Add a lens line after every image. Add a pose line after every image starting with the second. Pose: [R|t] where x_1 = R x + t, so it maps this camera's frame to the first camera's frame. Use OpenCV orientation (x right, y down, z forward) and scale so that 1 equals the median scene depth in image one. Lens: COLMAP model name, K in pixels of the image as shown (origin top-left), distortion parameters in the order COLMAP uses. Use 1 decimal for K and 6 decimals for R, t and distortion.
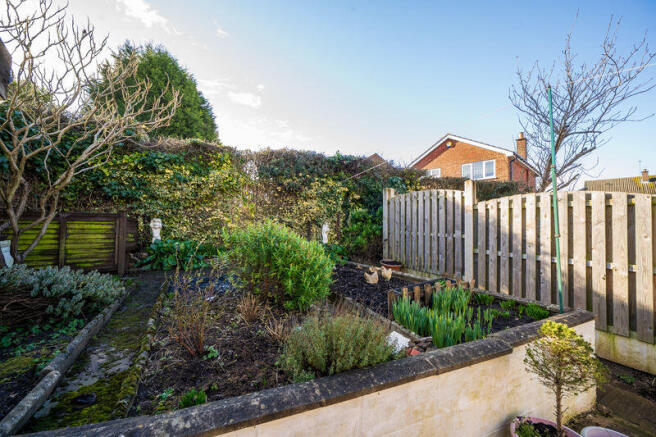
lens RADIAL K [[257.8, 0, 328.0], [0, 257.8, 220.3], [0, 0, 1]] dist [0.001316, -0.000171]
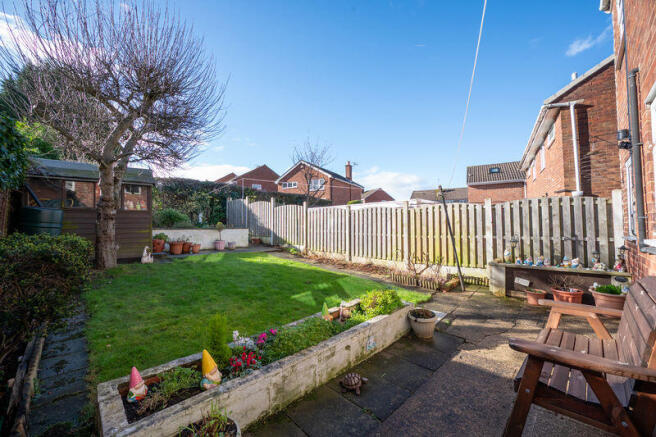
lens RADIAL K [[257.8, 0, 327.8], [0, 257.8, 217.9], [0, 0, 1]] dist [0.001316, -0.000171]
pose [[0.949671, 0.000562, 0.313249, 0.315936], [0.001804, 0.999972, -0.007262, 0.068742], [-0.313244, 0.007461, 0.949643, -1.308359]]
